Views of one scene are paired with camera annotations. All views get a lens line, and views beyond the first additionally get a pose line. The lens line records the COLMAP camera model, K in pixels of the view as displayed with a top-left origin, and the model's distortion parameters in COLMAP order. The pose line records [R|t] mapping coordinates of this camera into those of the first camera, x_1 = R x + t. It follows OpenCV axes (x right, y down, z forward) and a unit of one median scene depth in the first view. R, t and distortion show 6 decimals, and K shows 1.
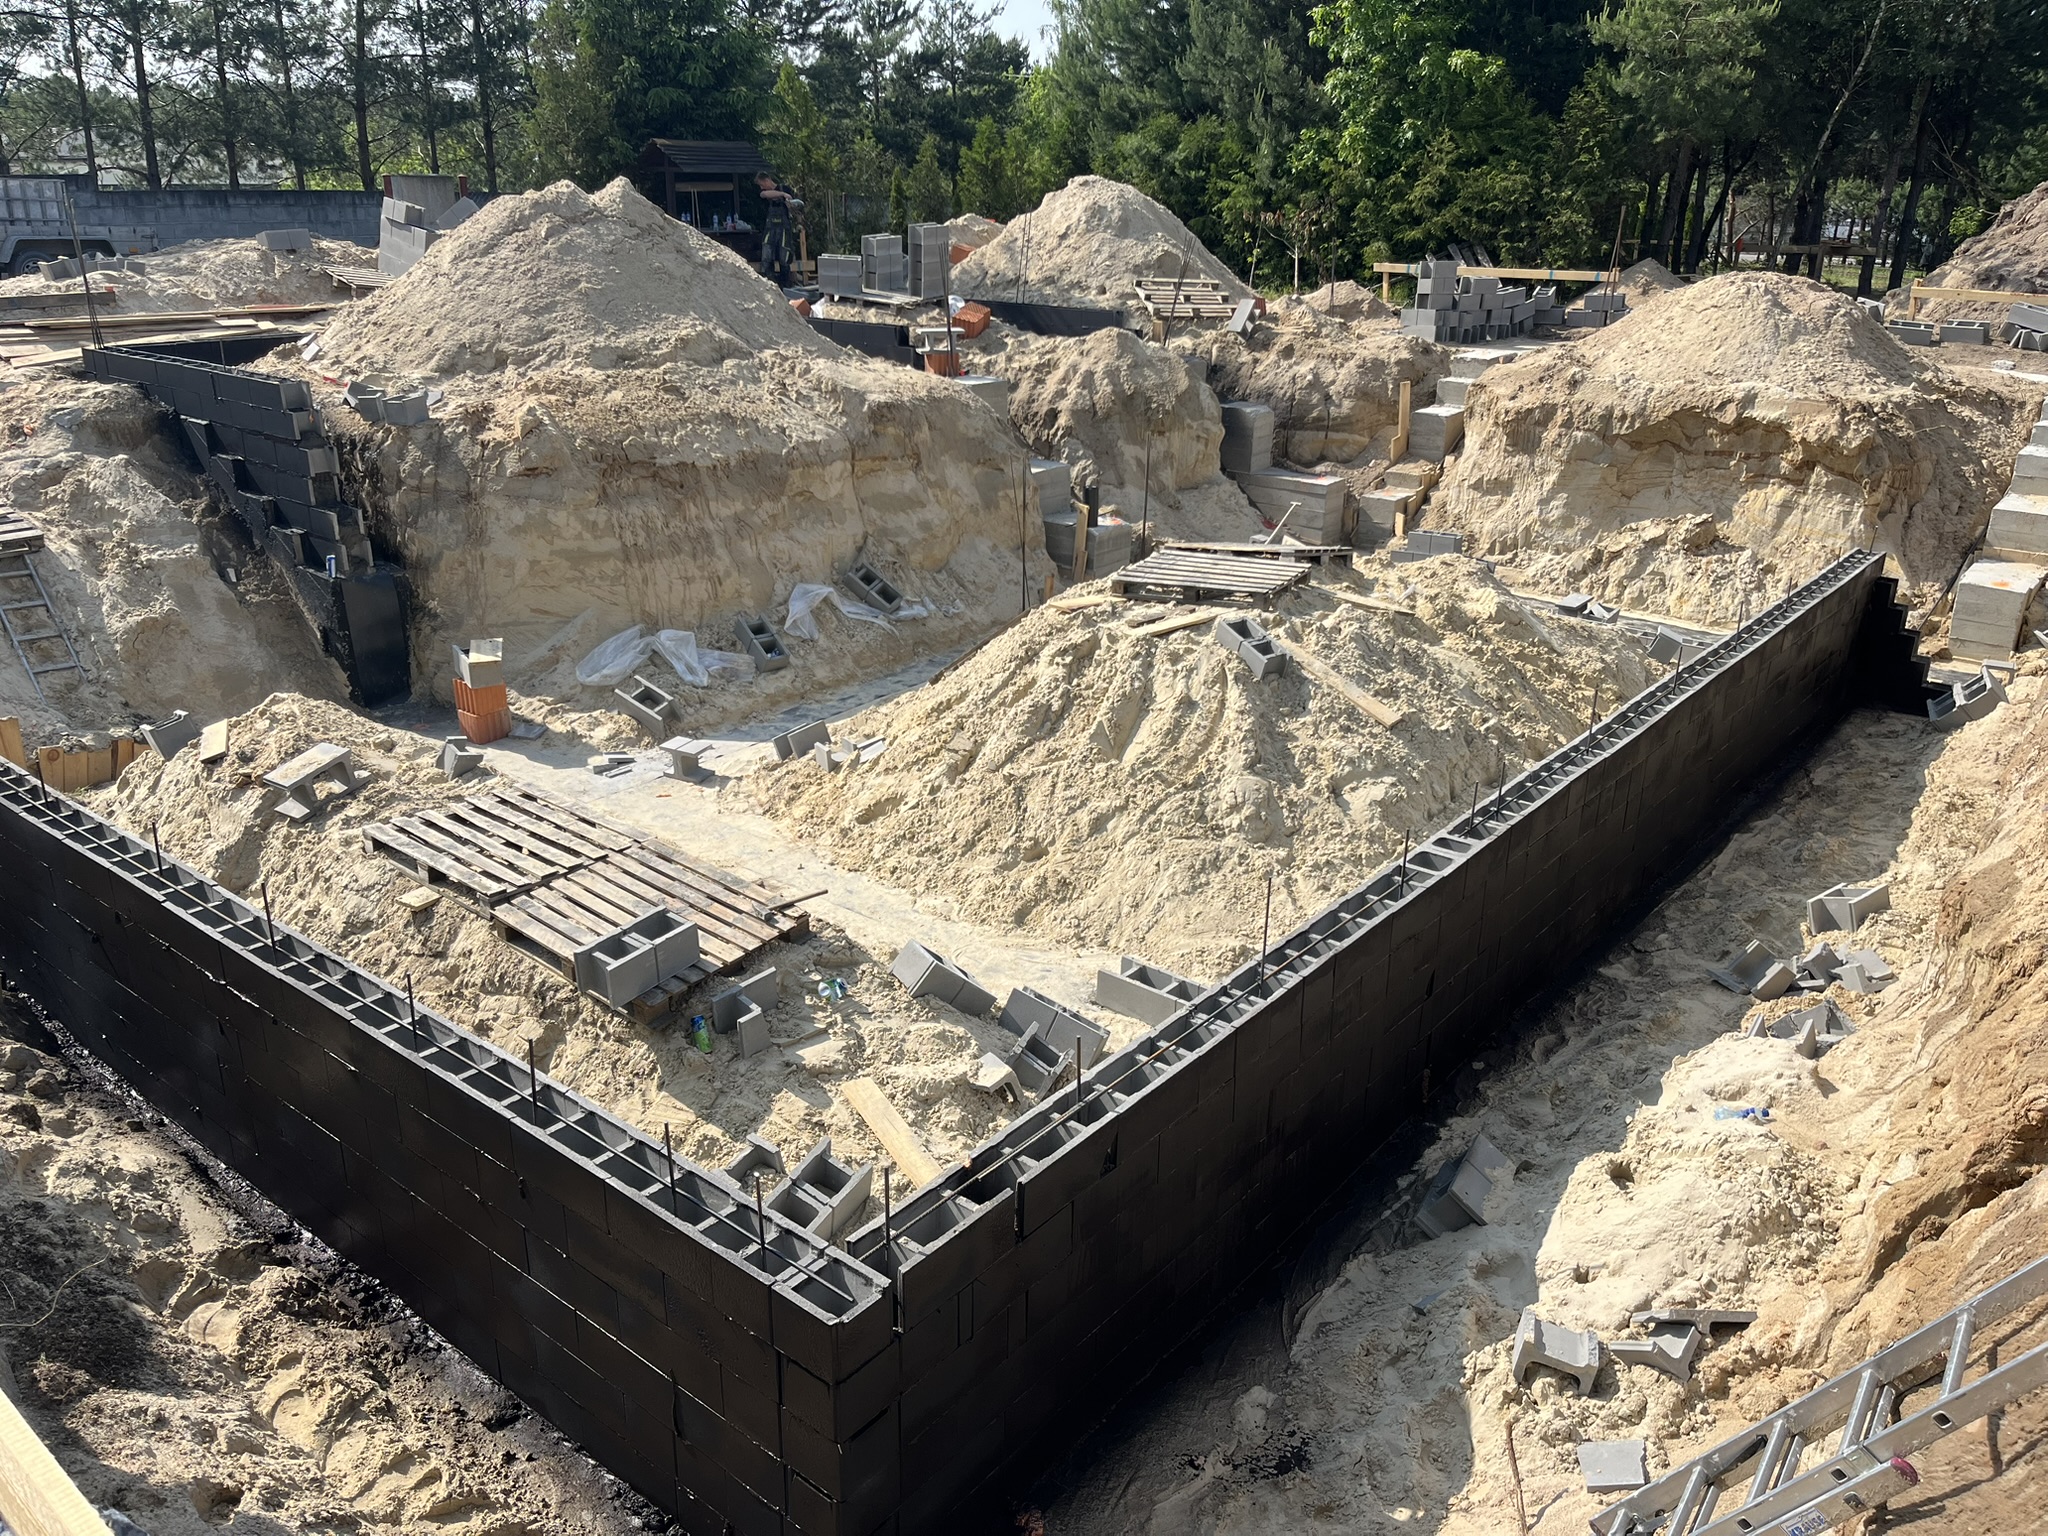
lens RADIAL K [[1555.9, 0, 1009.2], [0, 1555.9, 774.8], [0, 0, 1]] dist [0.060451, -0.085586]
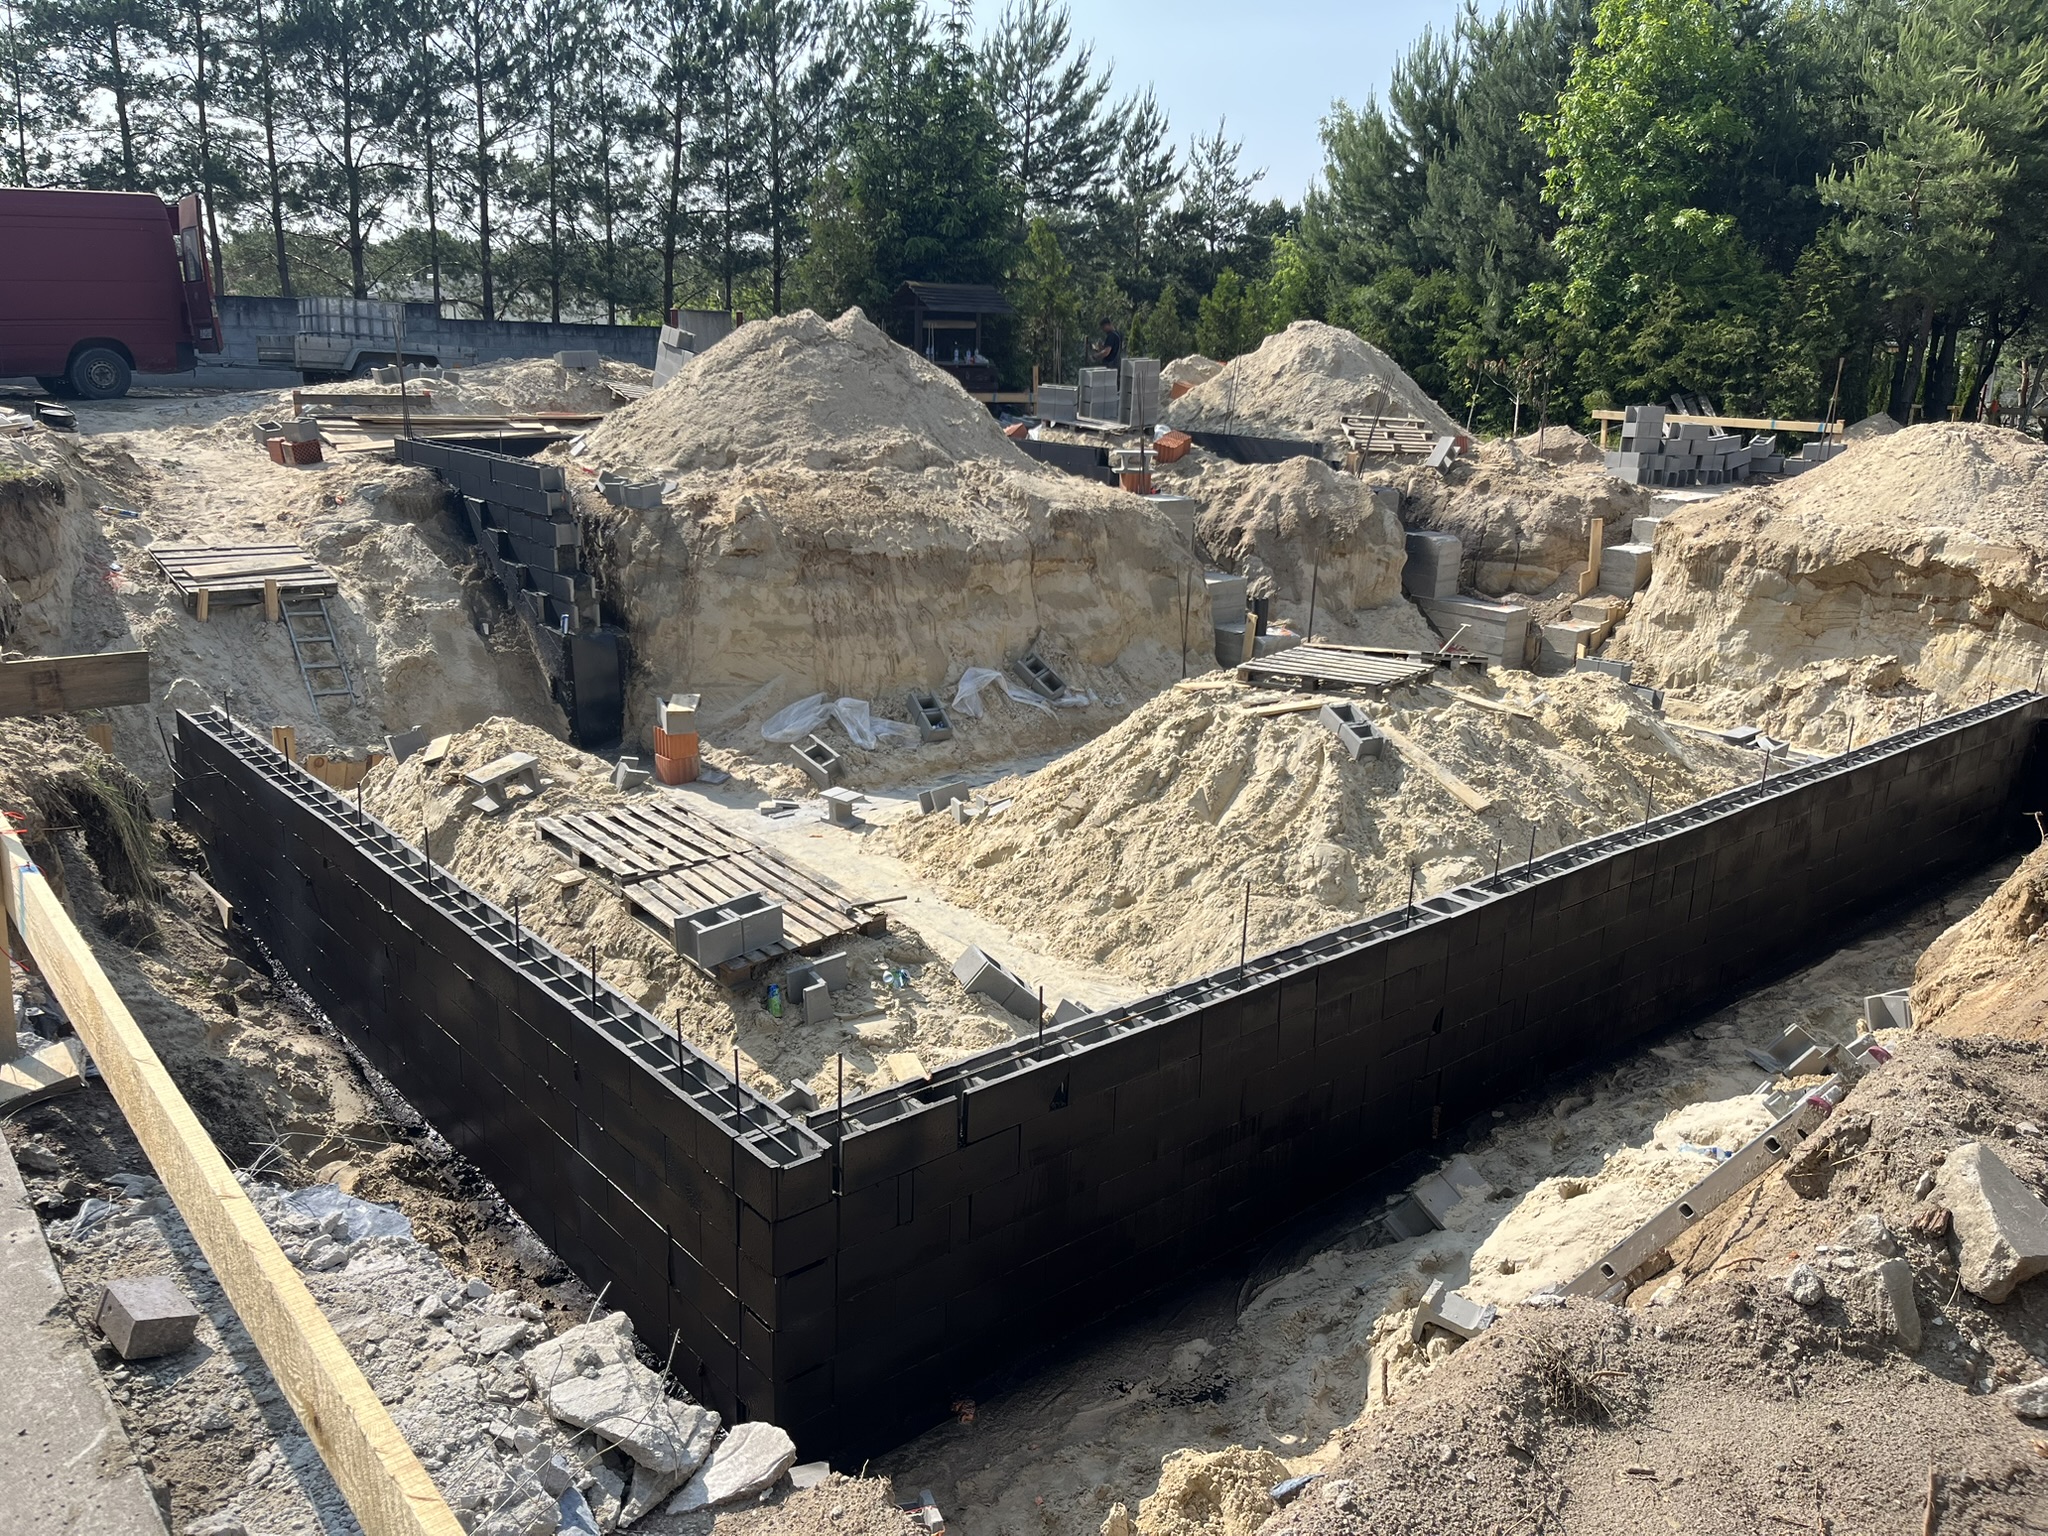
lens RADIAL K [[1555.9, 0, 1015.1], [0, 1555.9, 779.7], [0, 0, 1]] dist [0.060451, -0.085586]
pose [[0.984372, 0.066529, -0.163051, 0.088636], [-0.080797, 0.993311, -0.082487, 0.048808], [0.156473, 0.094372, 0.983163, -0.067520]]
